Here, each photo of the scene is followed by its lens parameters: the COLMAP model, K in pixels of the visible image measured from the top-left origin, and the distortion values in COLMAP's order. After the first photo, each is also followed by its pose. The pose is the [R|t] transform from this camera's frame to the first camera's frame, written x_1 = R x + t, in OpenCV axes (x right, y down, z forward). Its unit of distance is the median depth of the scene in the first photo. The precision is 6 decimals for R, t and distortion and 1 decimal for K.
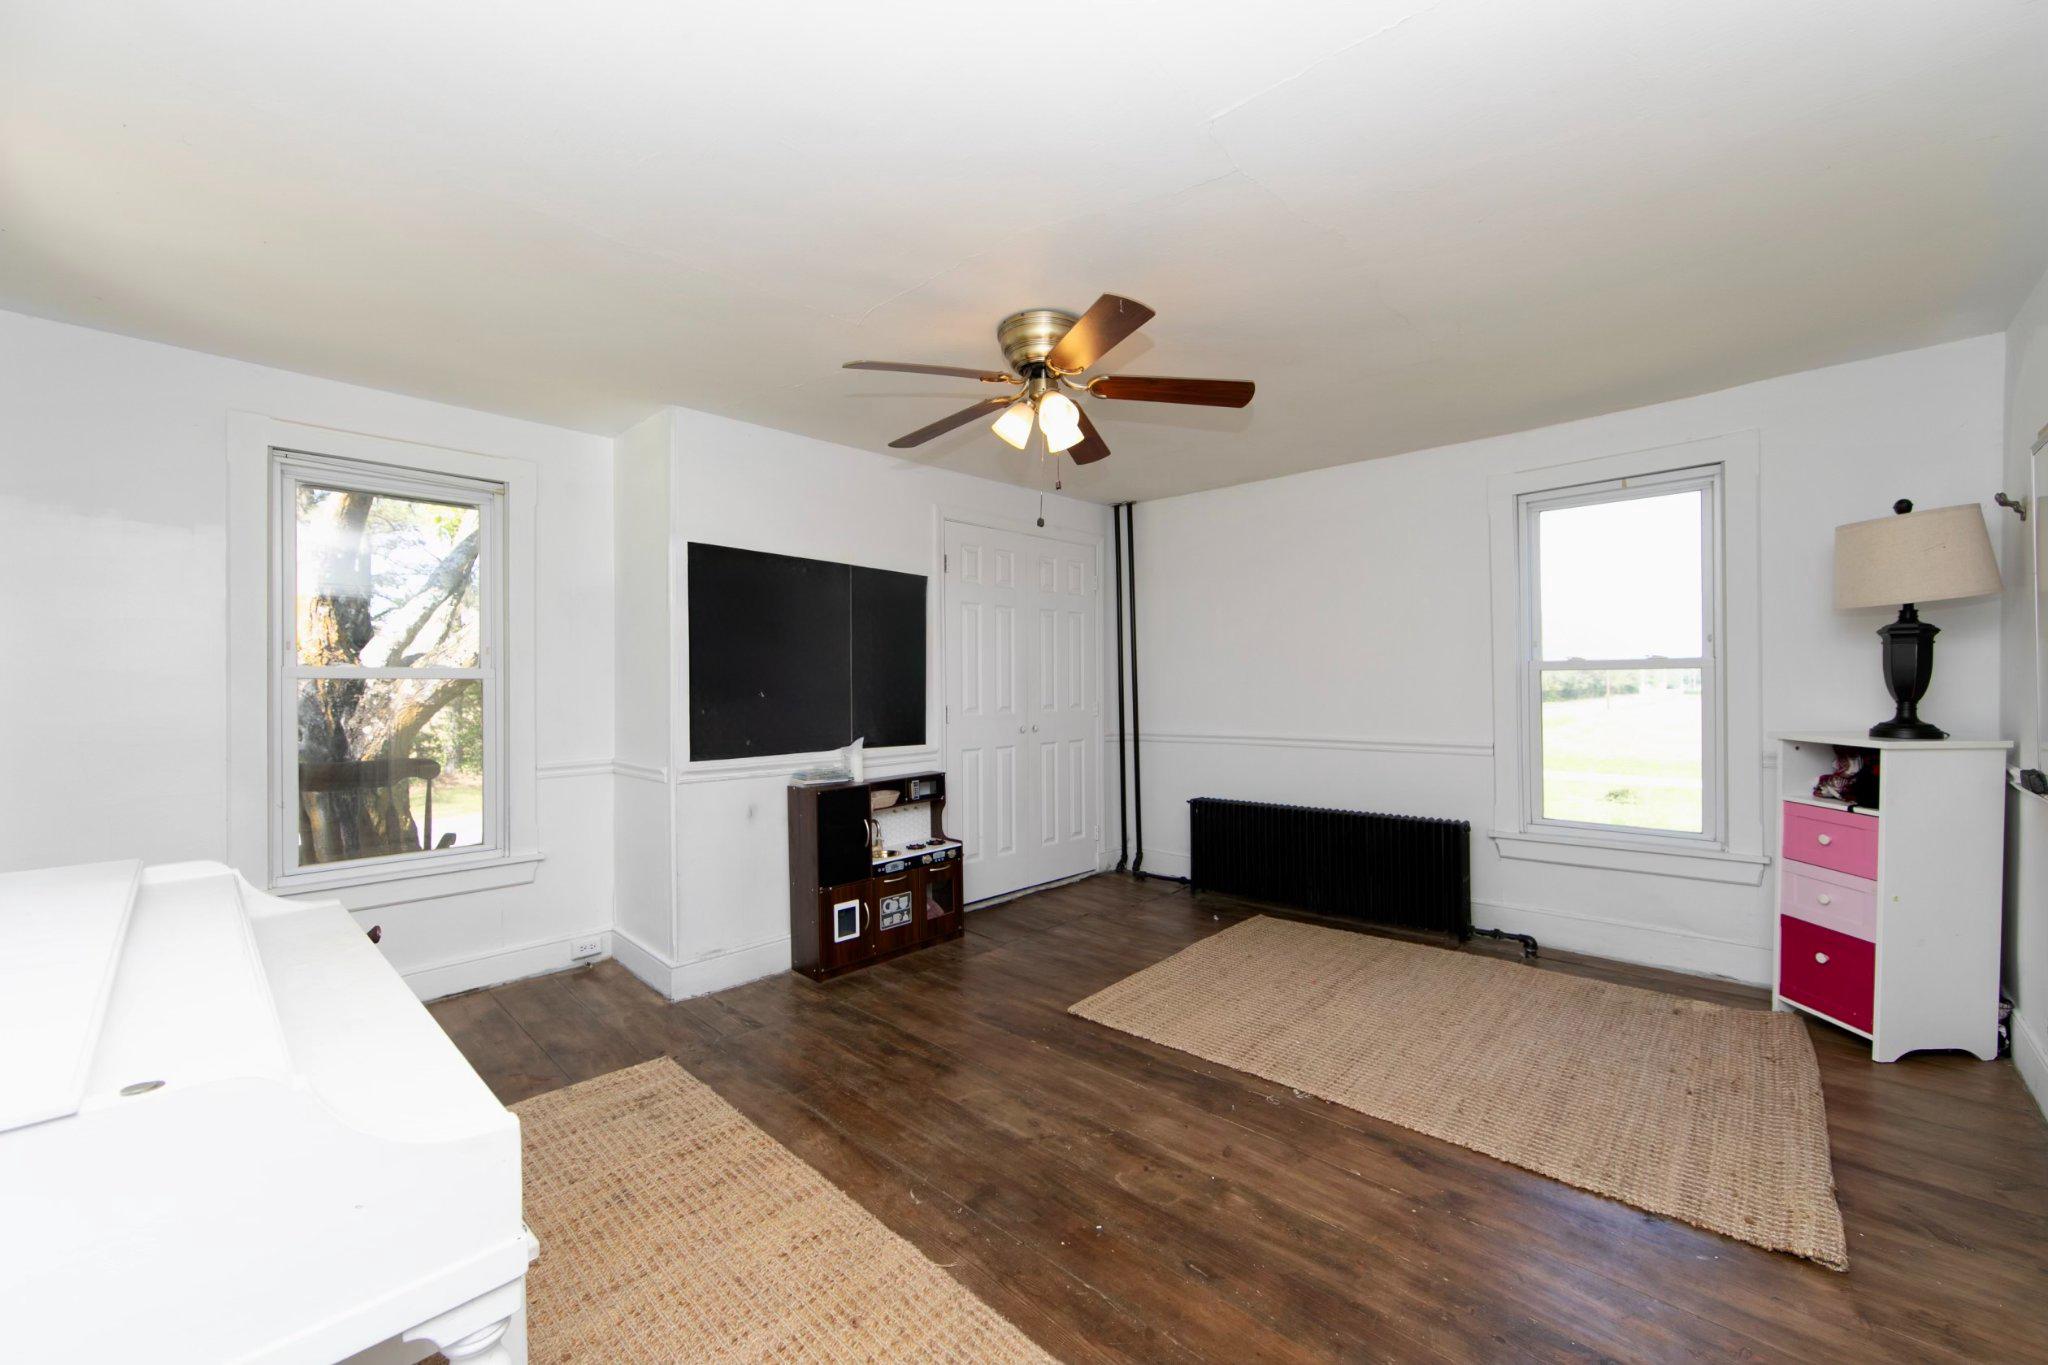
lens RADIAL K [[816.1, 0, 1032.7], [0, 816.1, 688.1], [0, 0, 1]] dist [-0.002207, 0.000076]
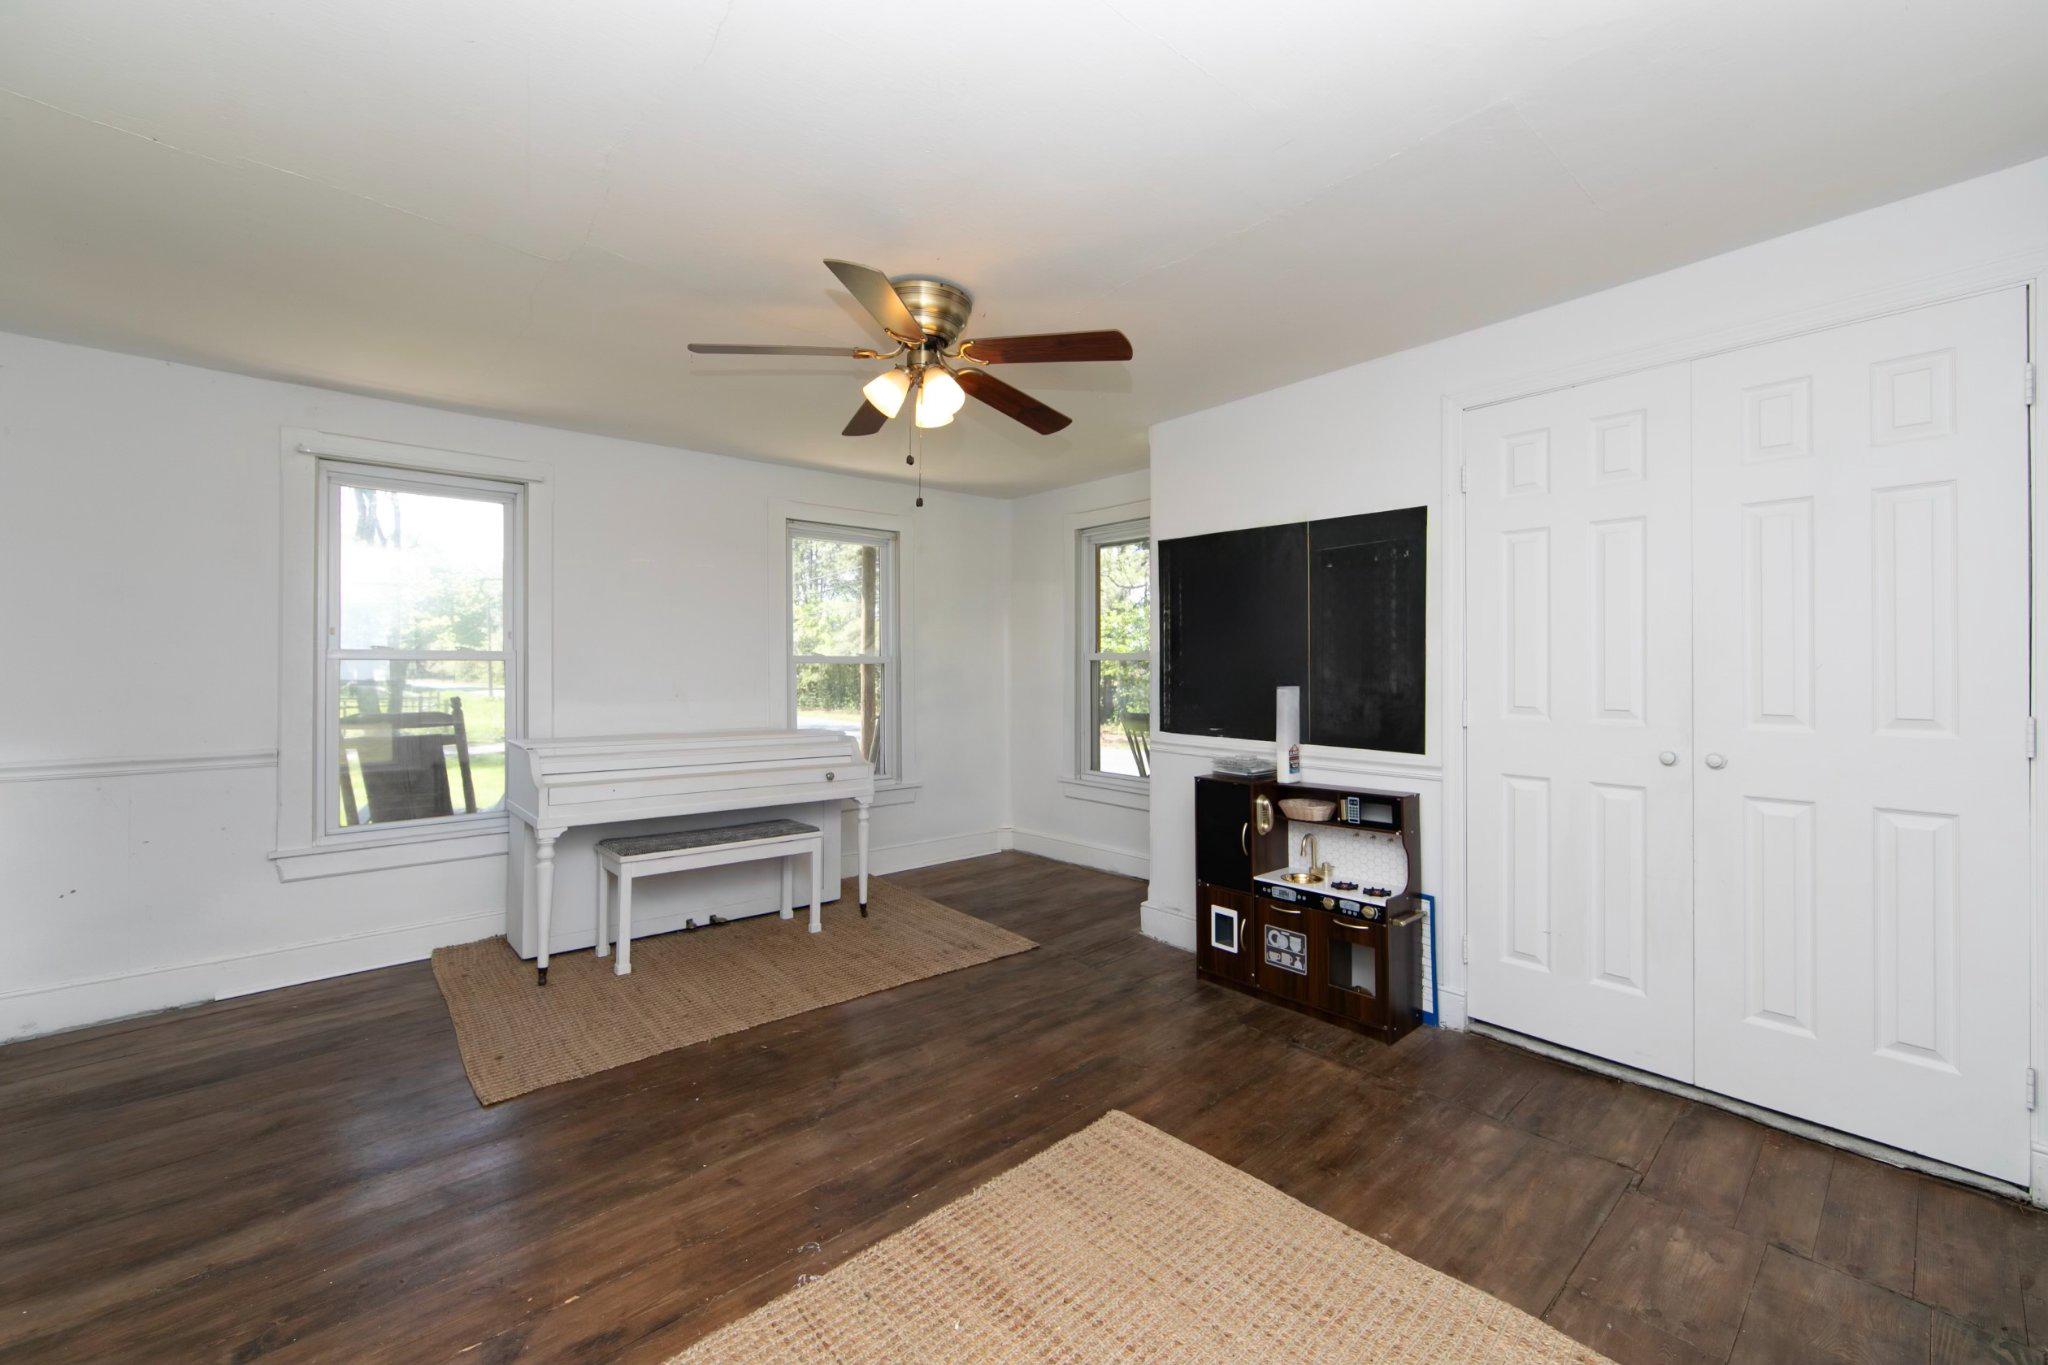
lens RADIAL K [[816.1, 0, 1033.3], [0, 816.1, 663.8], [0, 0, 1]] dist [-0.002207, 0.000076]
pose [[-0.097484, 0.005801, -0.995220, 0.693782], [-0.001429, 0.999981, 0.005969, -0.012372], [0.995236, 0.002004, -0.097474, 0.886049]]
